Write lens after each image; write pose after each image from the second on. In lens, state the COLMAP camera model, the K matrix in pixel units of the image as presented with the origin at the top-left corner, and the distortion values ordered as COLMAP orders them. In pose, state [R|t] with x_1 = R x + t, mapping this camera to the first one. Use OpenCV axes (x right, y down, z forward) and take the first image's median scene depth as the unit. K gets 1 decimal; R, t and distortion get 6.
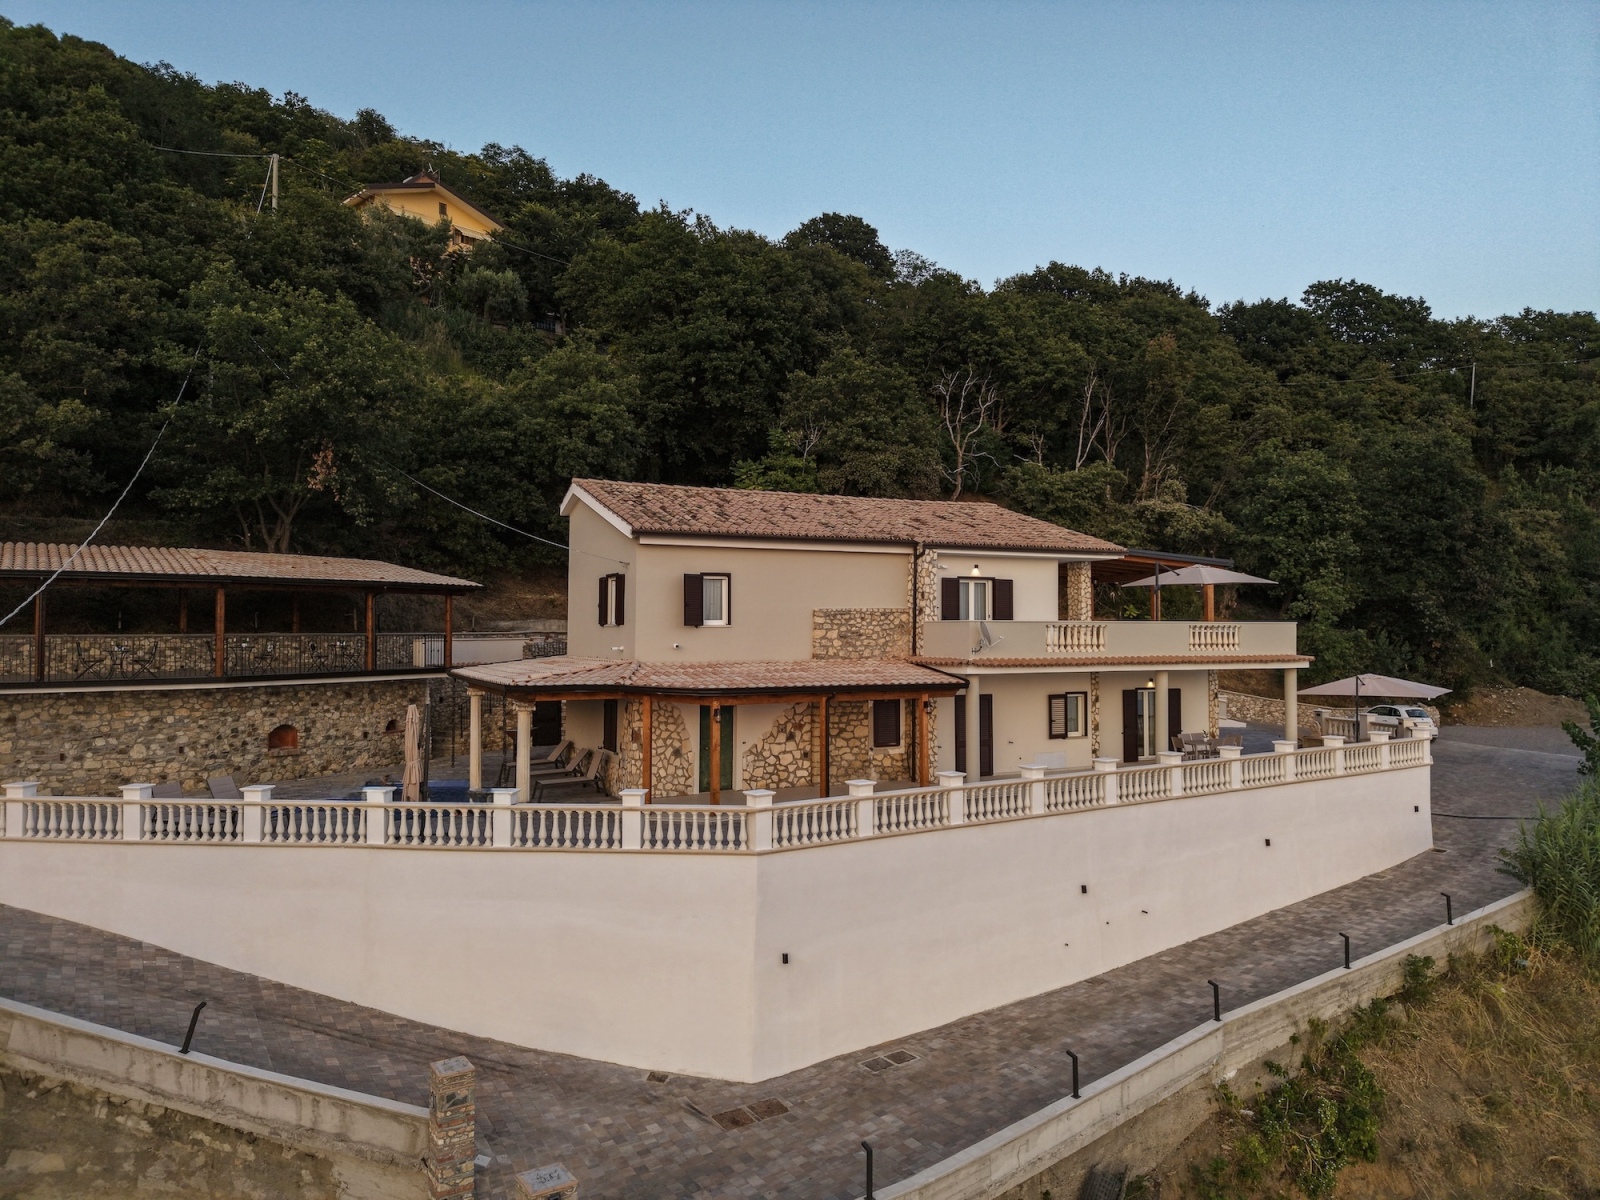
lens RADIAL K [[1063.5, 0, 796.0], [0, 1063.5, 594.5], [0, 0, 1]] dist [0.041270, -0.045837]
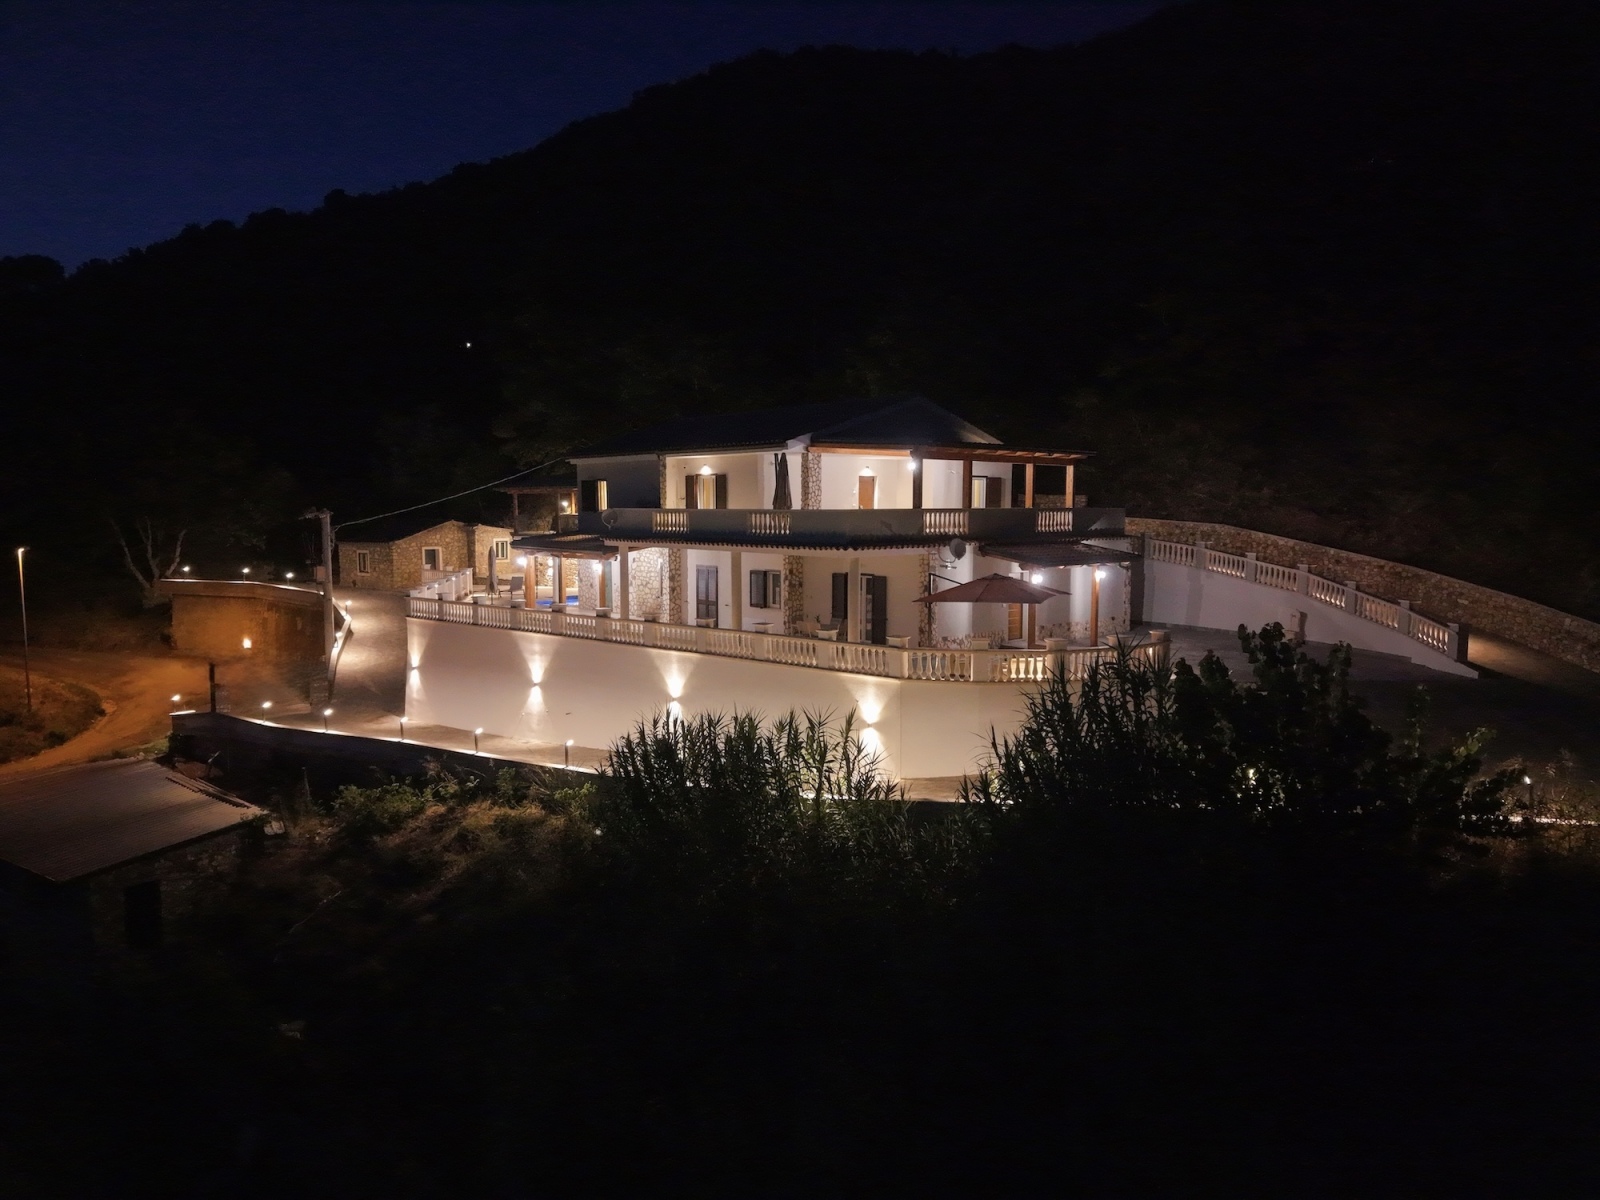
lens RADIAL K [[1067.3, 0, 814.7], [0, 1067.3, 601.6], [0, 0, 1]] dist [0.006388, -0.000063]
pose [[0.278132, 0.083014, -0.956949, 1.539375], [0.032449, 0.994878, 0.095735, 0.020425], [0.959995, -0.057679, 0.274013, 0.817319]]
